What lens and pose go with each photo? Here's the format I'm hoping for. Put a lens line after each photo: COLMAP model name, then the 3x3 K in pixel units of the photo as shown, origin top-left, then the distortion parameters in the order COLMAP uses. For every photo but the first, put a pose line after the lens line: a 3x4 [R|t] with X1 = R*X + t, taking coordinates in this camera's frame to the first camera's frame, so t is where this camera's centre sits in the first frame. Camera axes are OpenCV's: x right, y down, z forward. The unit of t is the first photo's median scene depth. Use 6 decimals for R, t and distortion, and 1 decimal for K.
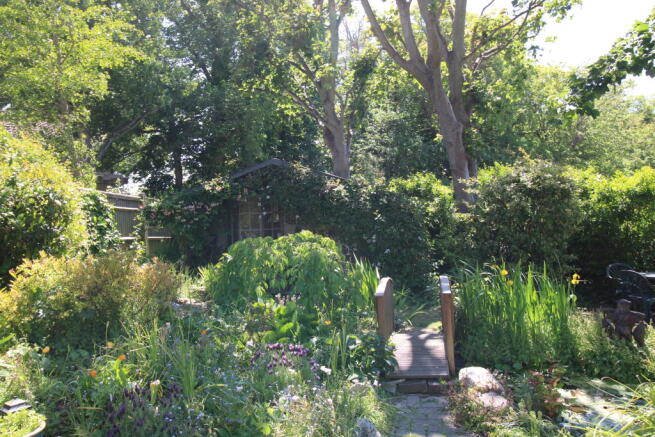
lens RADIAL K [[506.0, 0, 327.5], [0, 506.0, 218.5], [0, 0, 1]] dist [-0.000327, -0.005434]
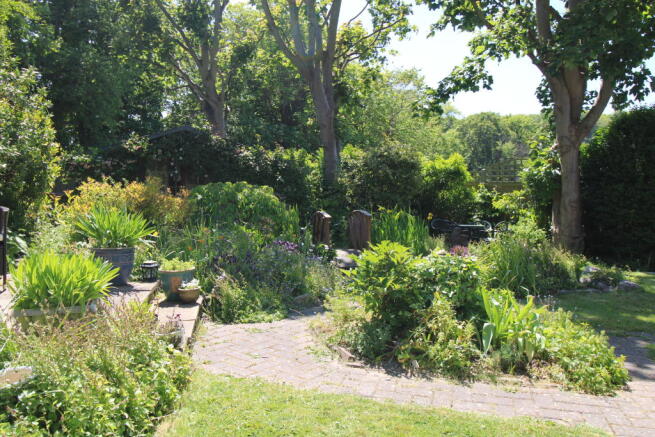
lens RADIAL K [[506.0, 0, 327.5], [0, 506.0, 218.5], [0, 0, 1]] dist [-0.000327, -0.005434]
pose [[0.933396, 0.019750, 0.358303, -0.211506], [-0.031632, 0.999126, 0.027329, 0.052765], [-0.357450, -0.036843, 0.933205, -0.204302]]
